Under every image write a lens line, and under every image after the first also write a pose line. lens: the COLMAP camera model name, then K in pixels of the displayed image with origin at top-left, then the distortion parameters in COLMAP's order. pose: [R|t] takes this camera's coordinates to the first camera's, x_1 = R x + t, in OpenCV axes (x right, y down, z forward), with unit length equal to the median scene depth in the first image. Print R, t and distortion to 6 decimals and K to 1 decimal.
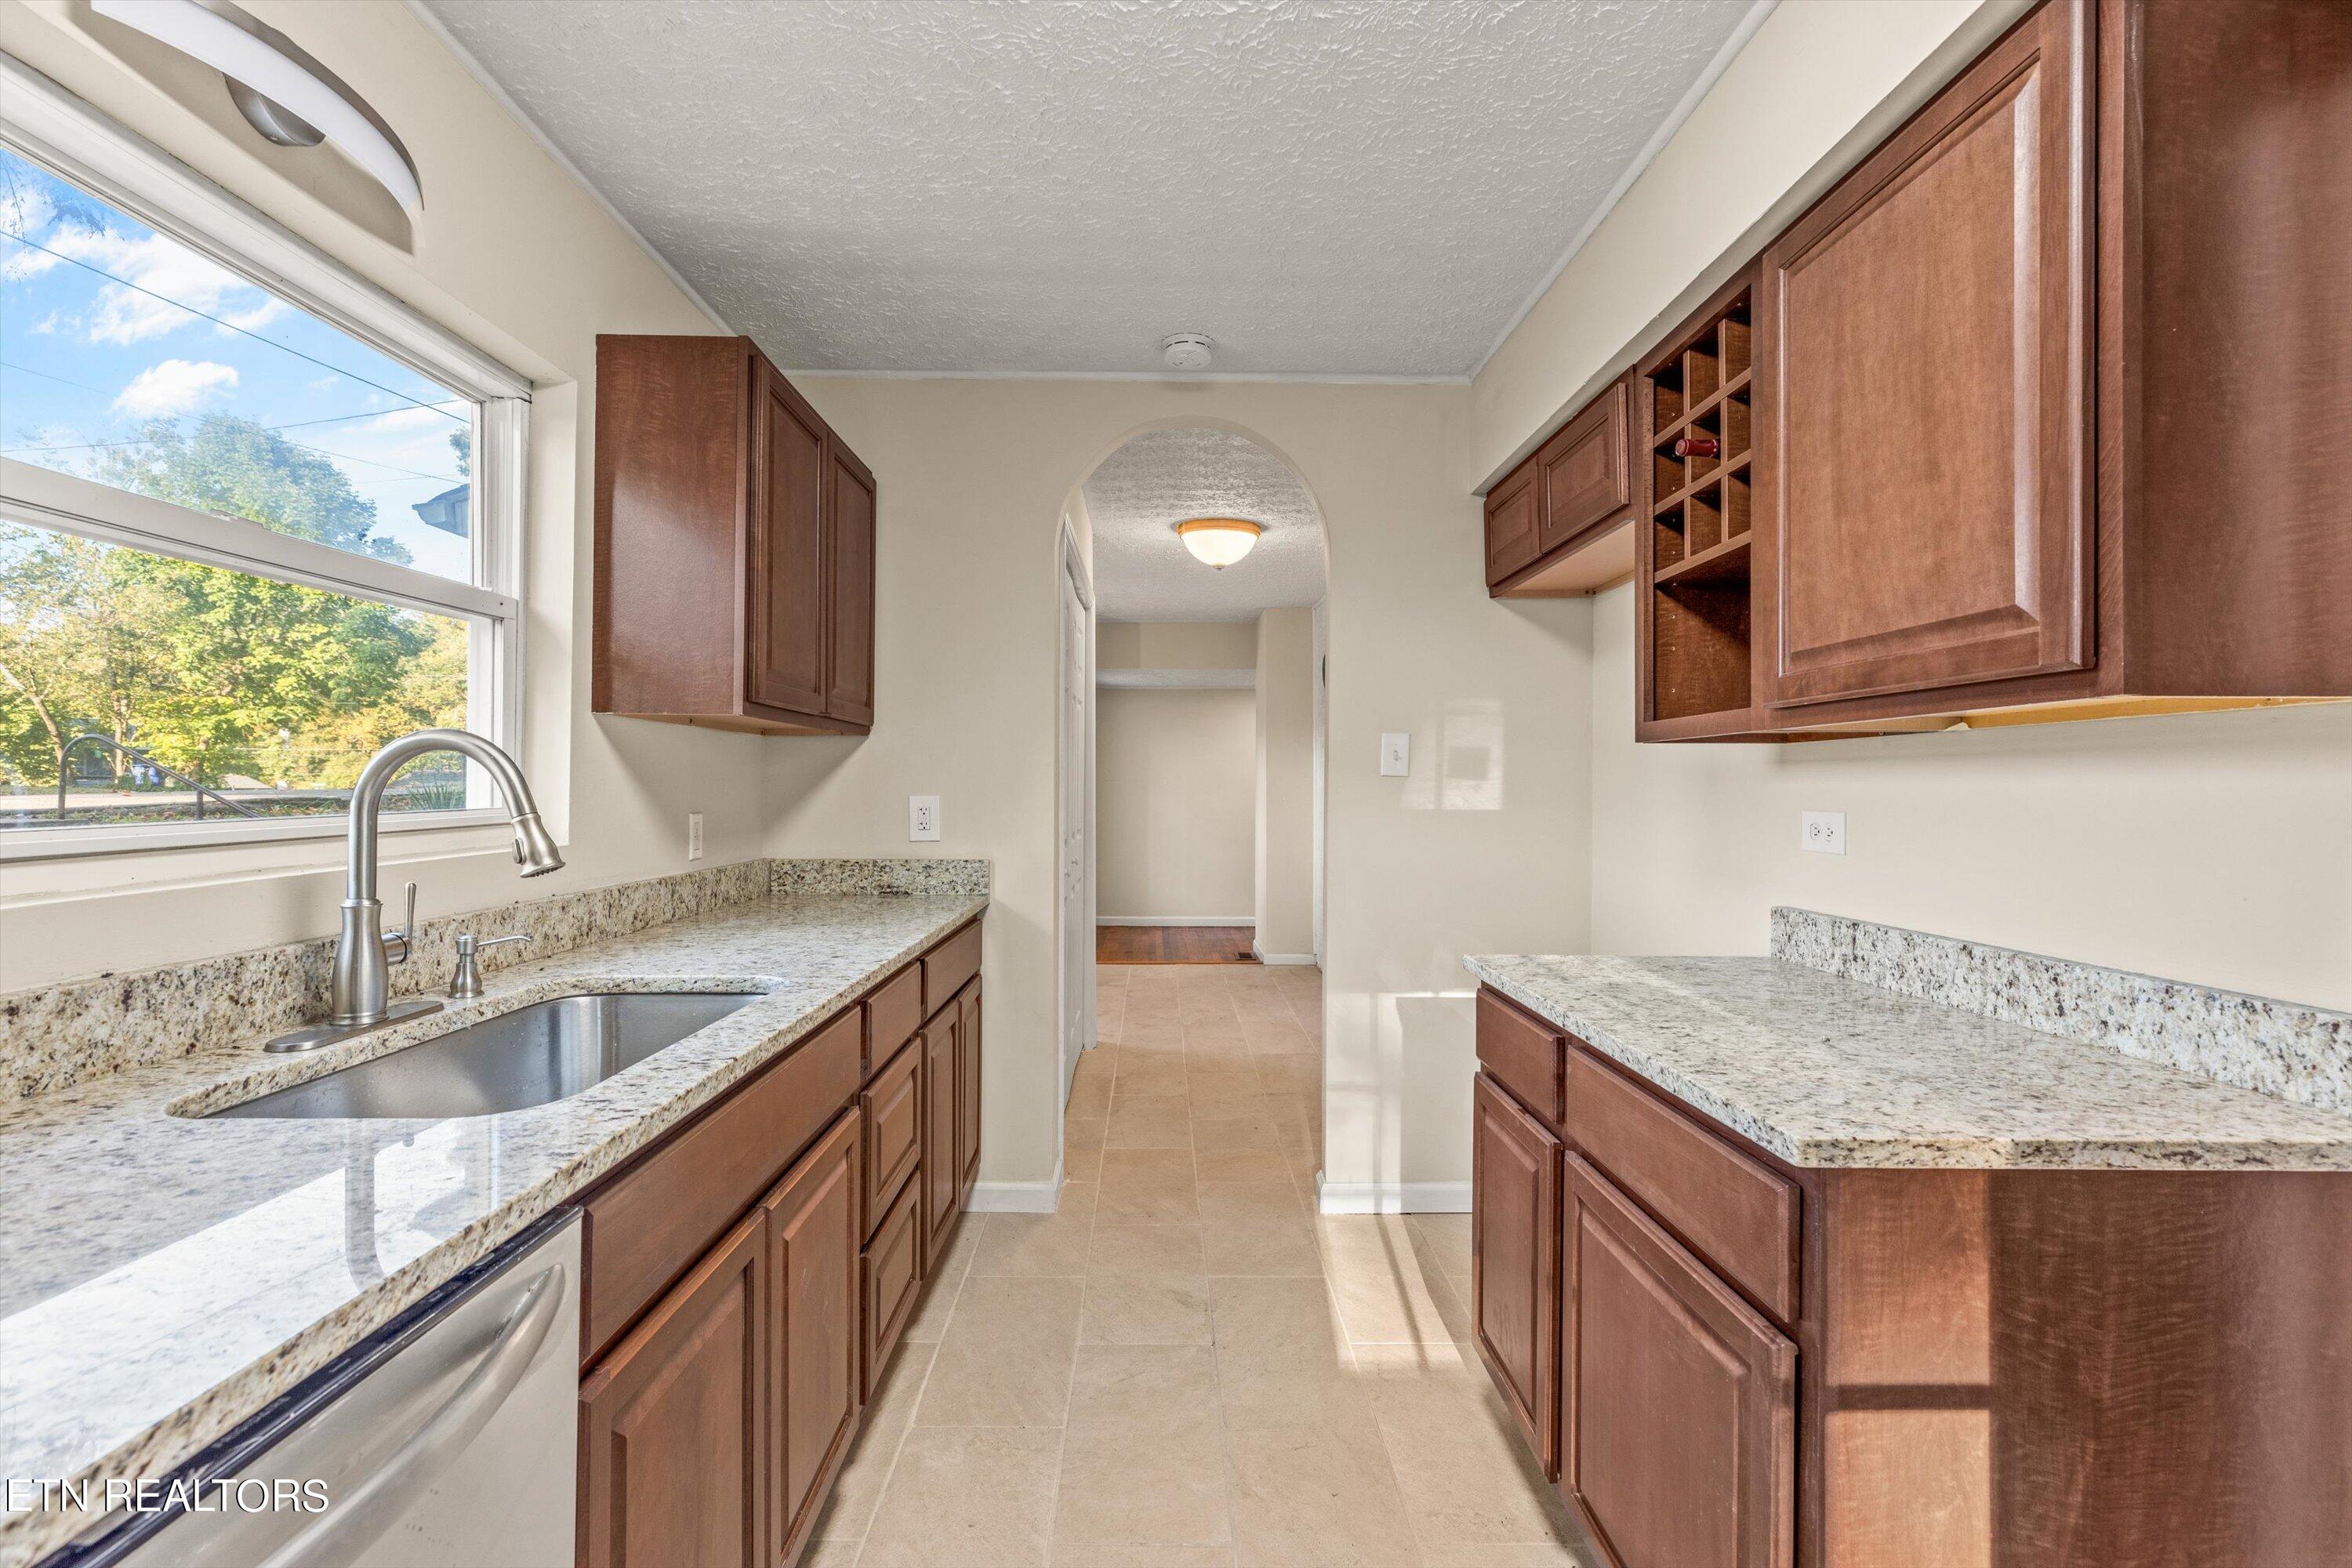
lens RADIAL K [[1046.4, 0, 1167.8], [0, 1046.4, 778.5], [0, 0, 1]] dist [0.003726, -0.000372]
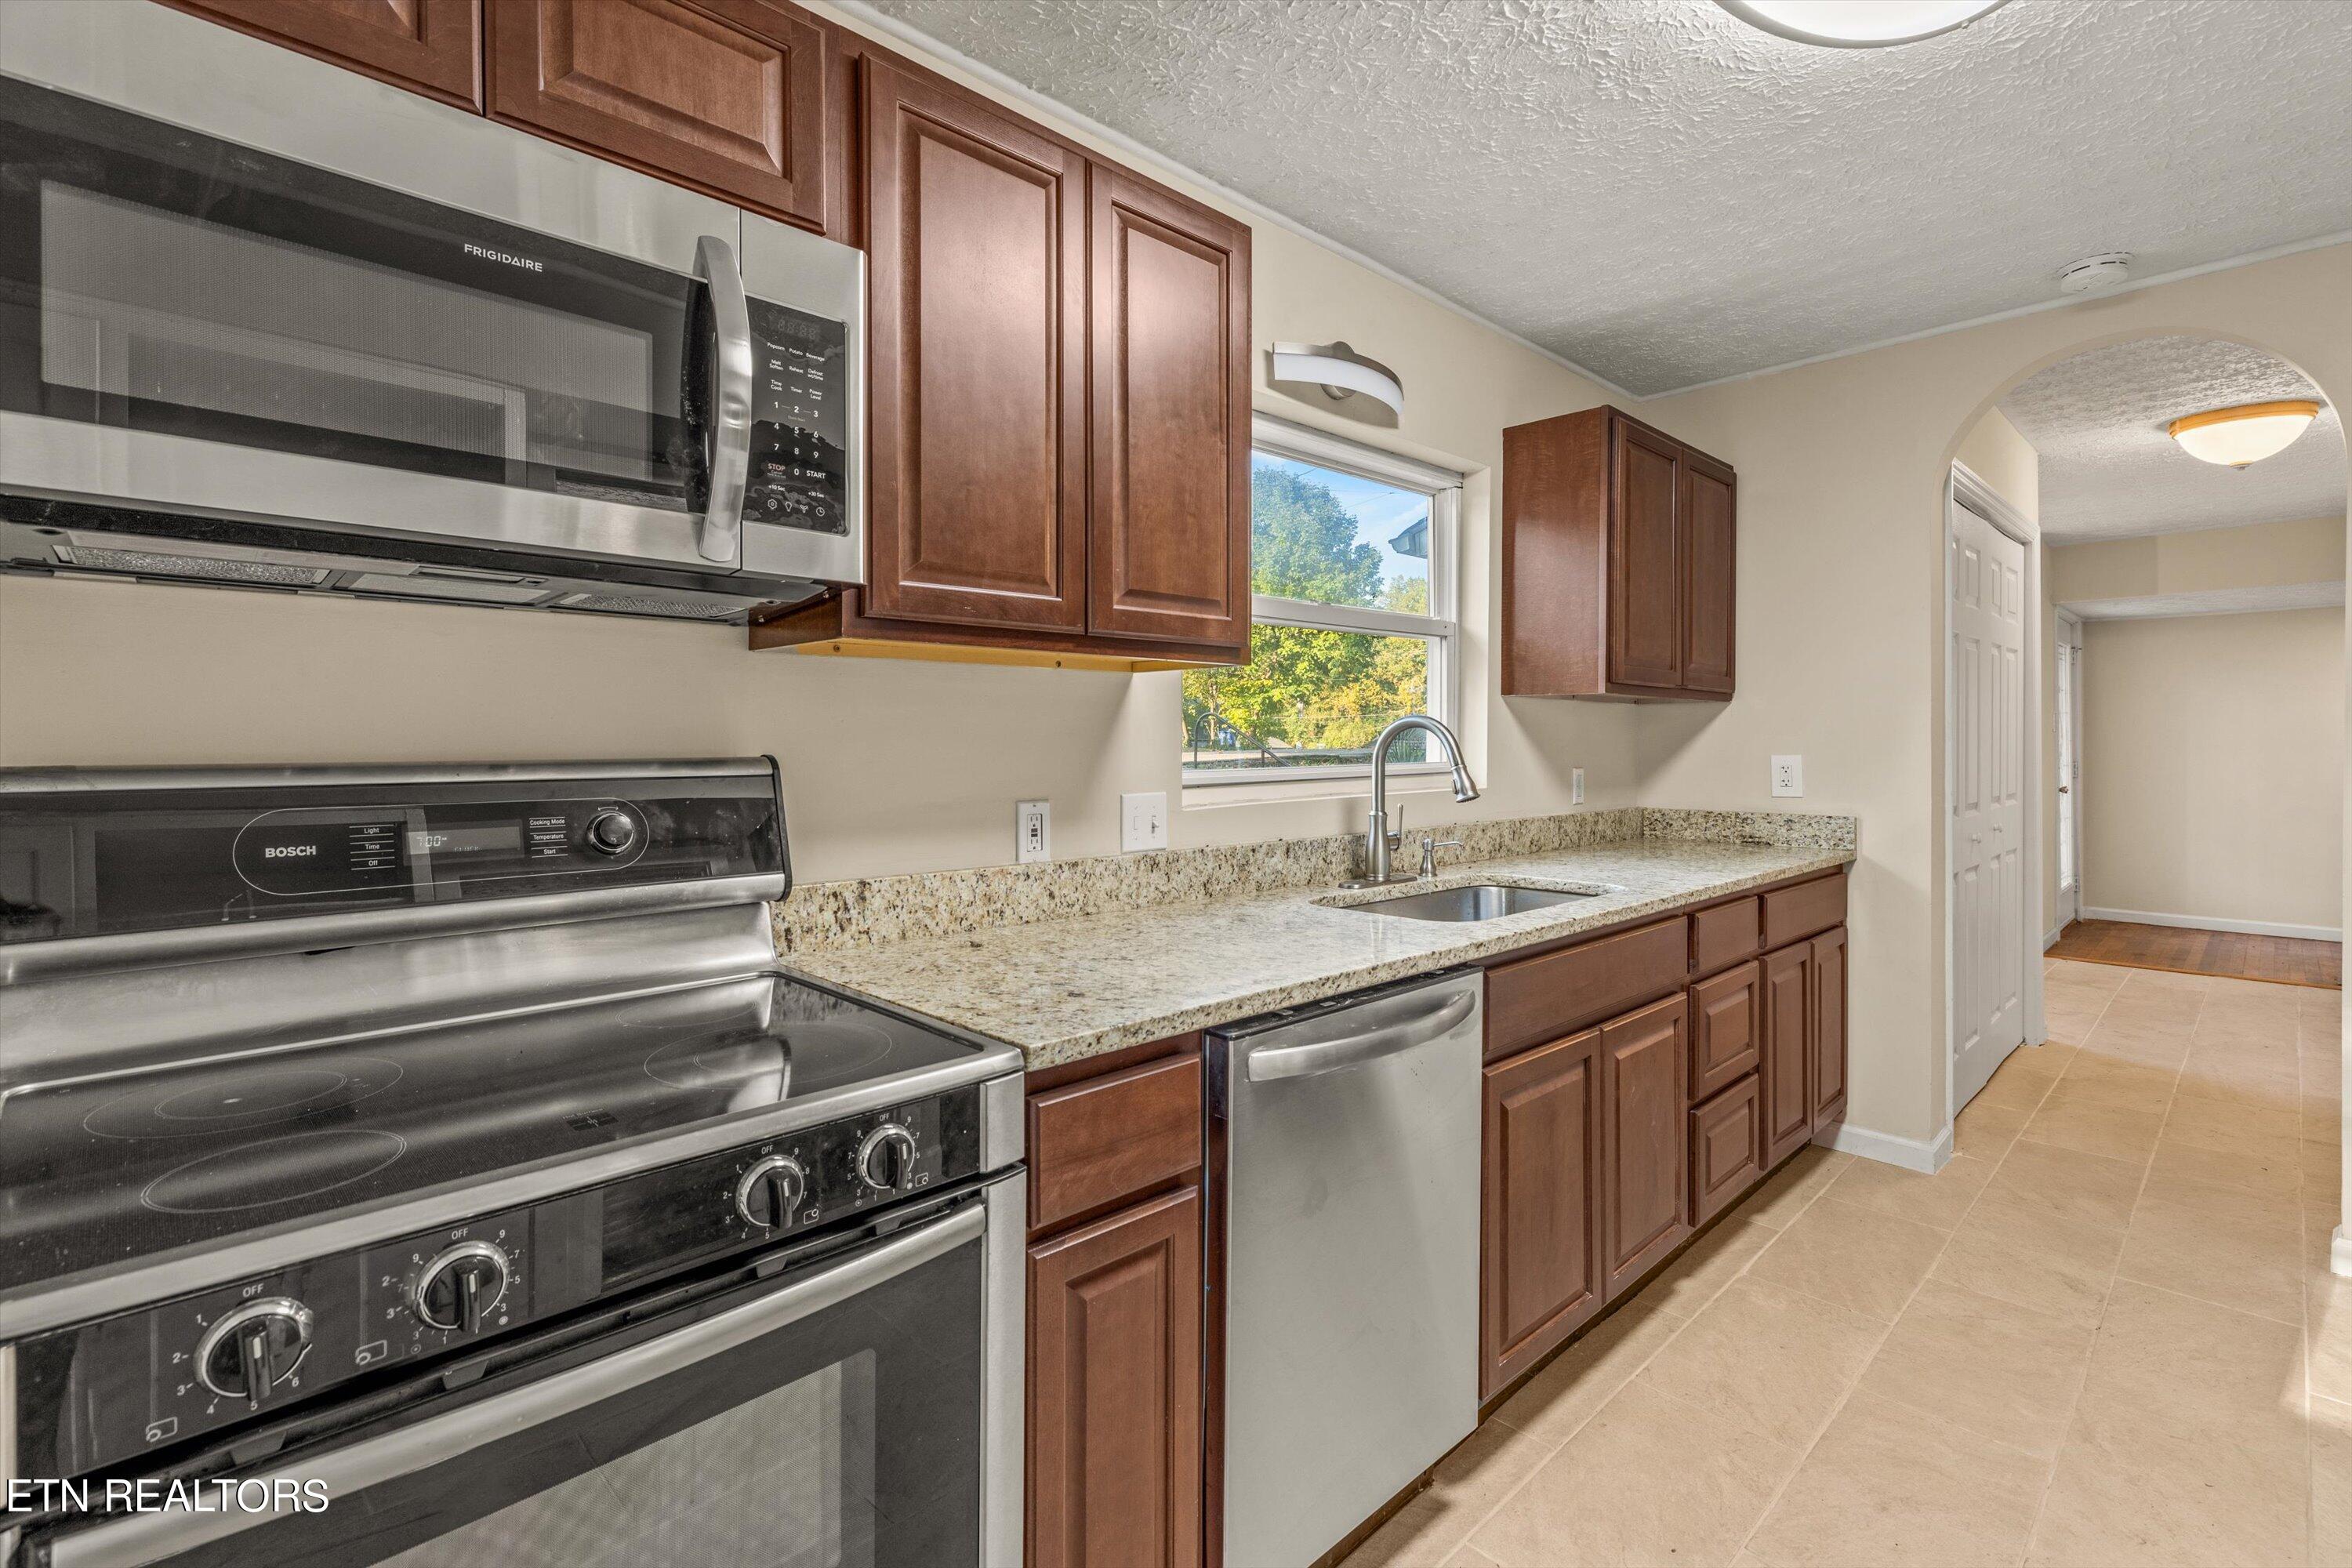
lens RADIAL K [[1060.2, 0, 1164.9], [0, 1060.2, 755.4], [0, 0, 1]] dist [-0.001265, 0.000018]
pose [[0.677479, 0.003973, -0.735532, 0.232437], [0.008618, 0.999874, 0.013340, -0.005639], [0.735492, -0.015376, 0.677359, -0.363254]]
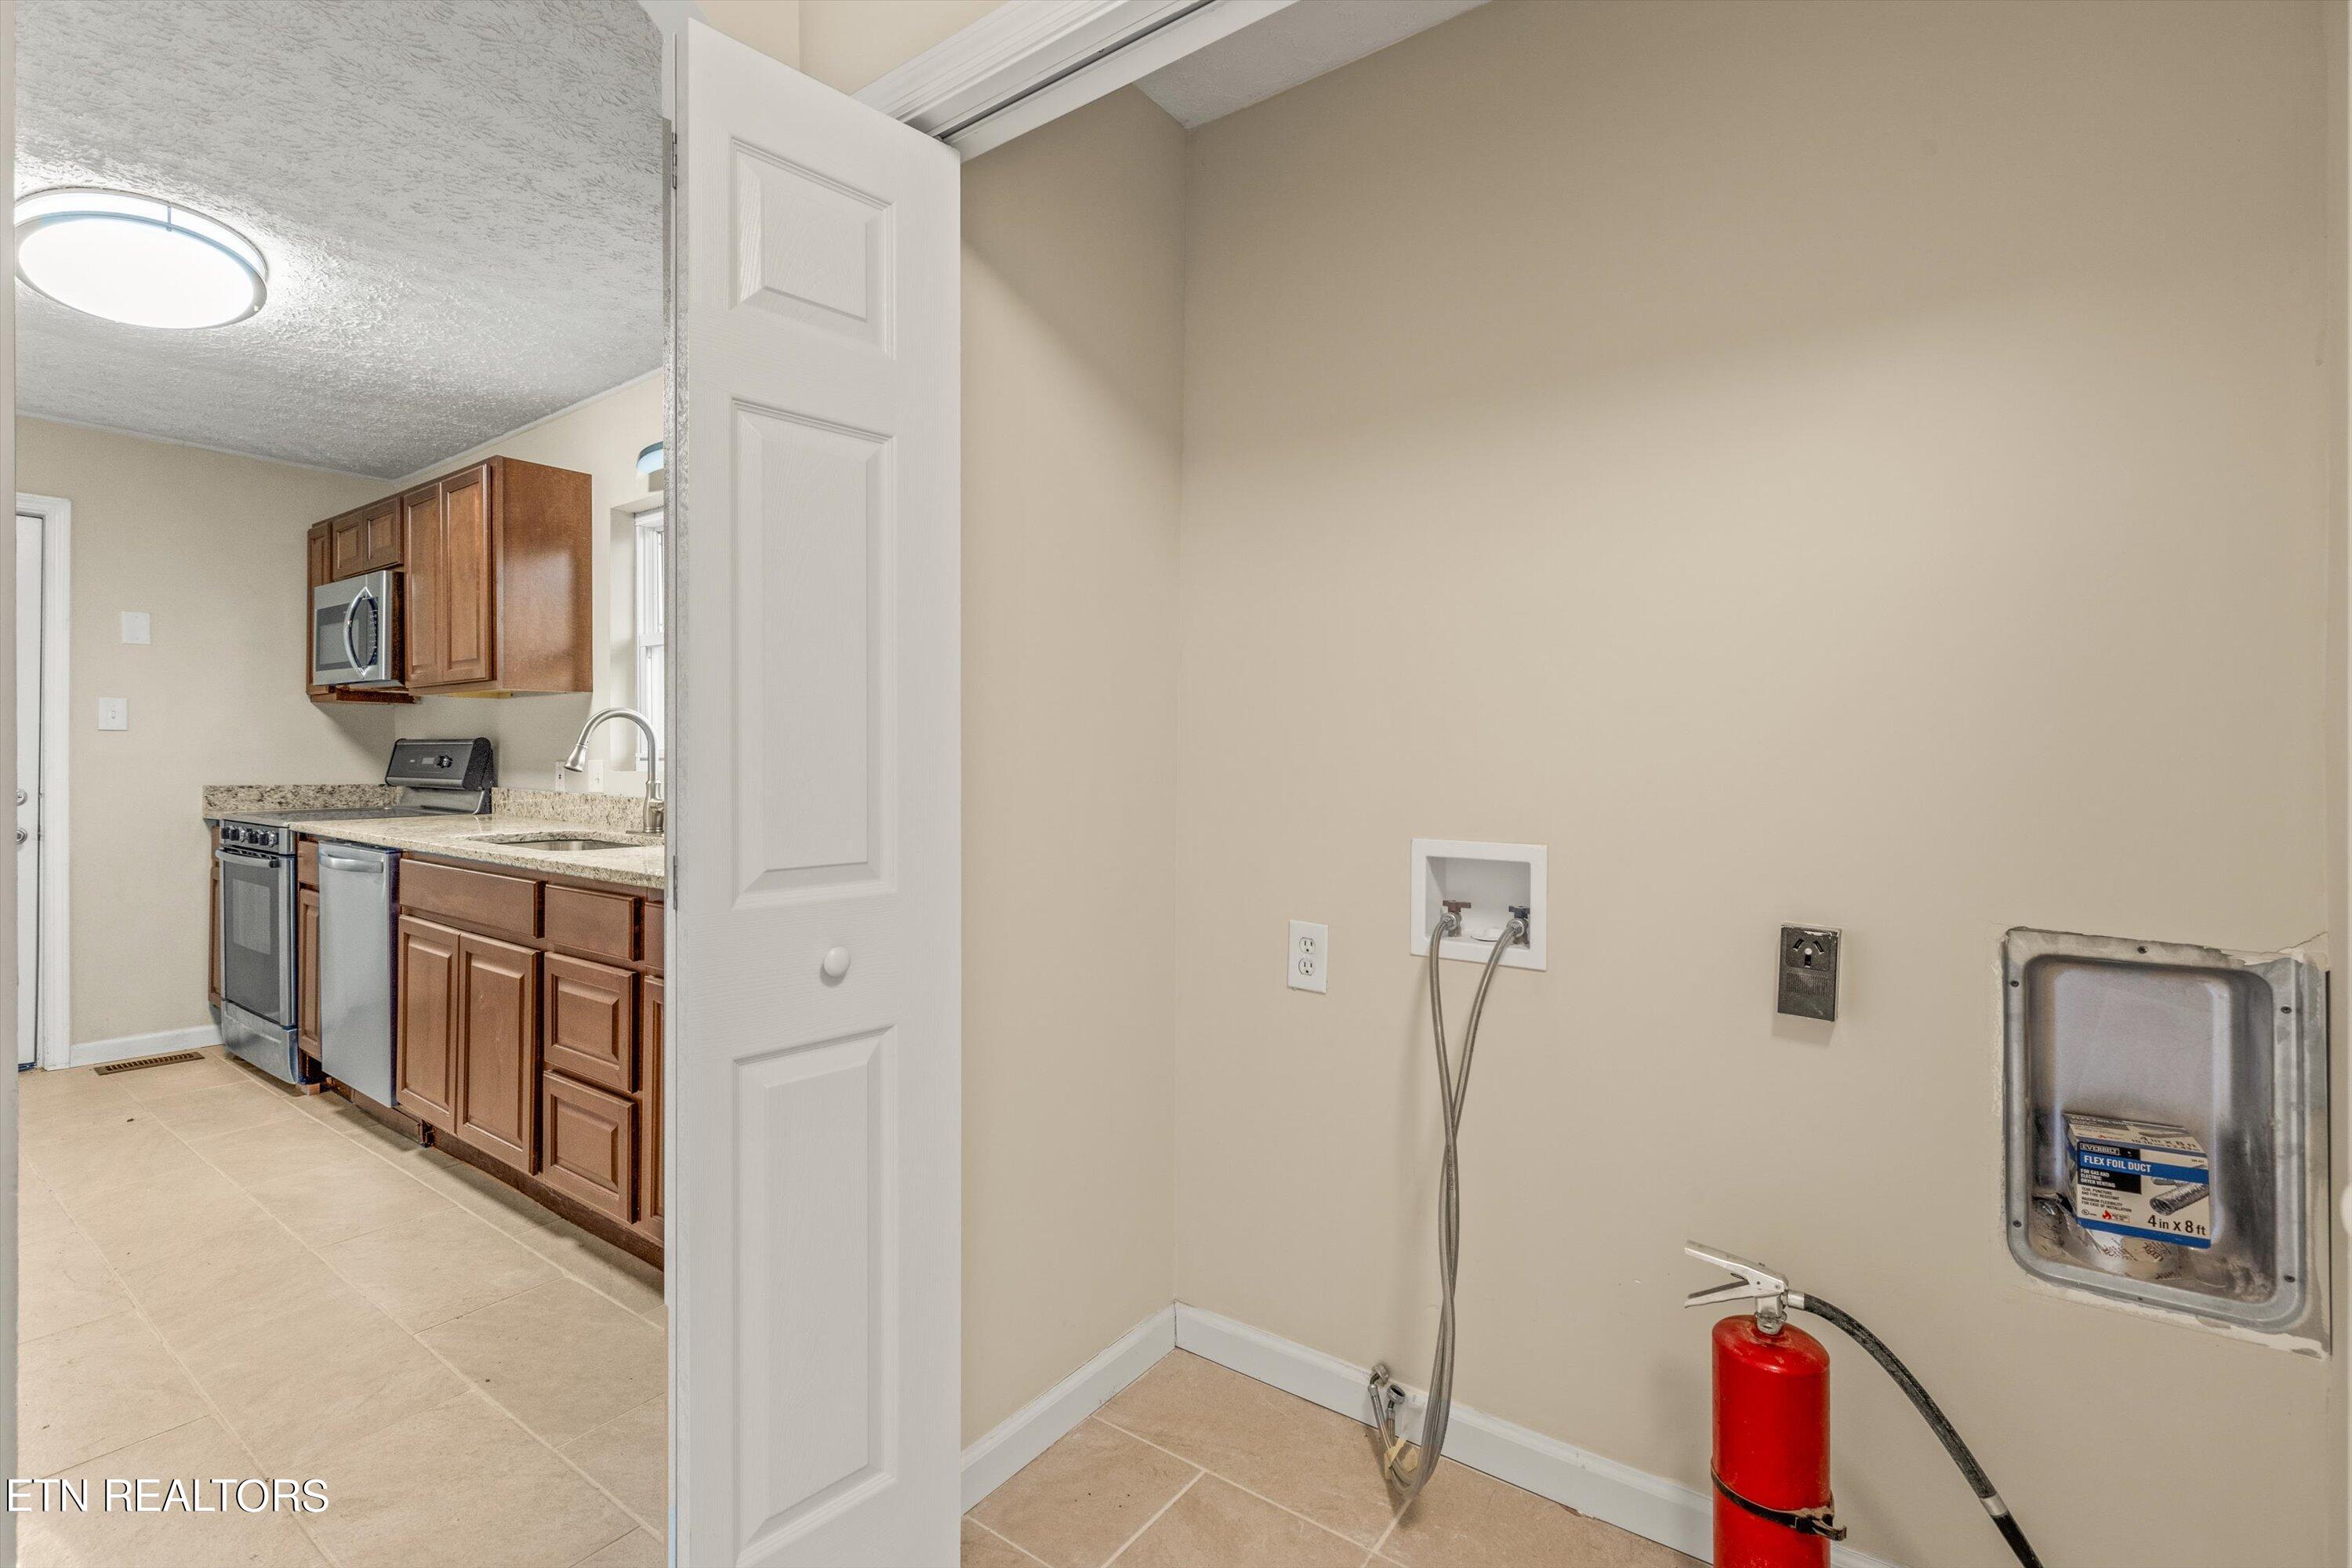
lens RADIAL K [[1060.2, 0, 1164.9], [0, 1060.2, 755.4], [0, 0, 1]] dist [-0.001265, 0.000018]
pose [[-0.601926, -0.009434, -0.798496, 0.341391], [-0.003800, 0.999953, -0.008949, 0.056226], [0.798543, -0.002352, -0.601933, 2.528812]]
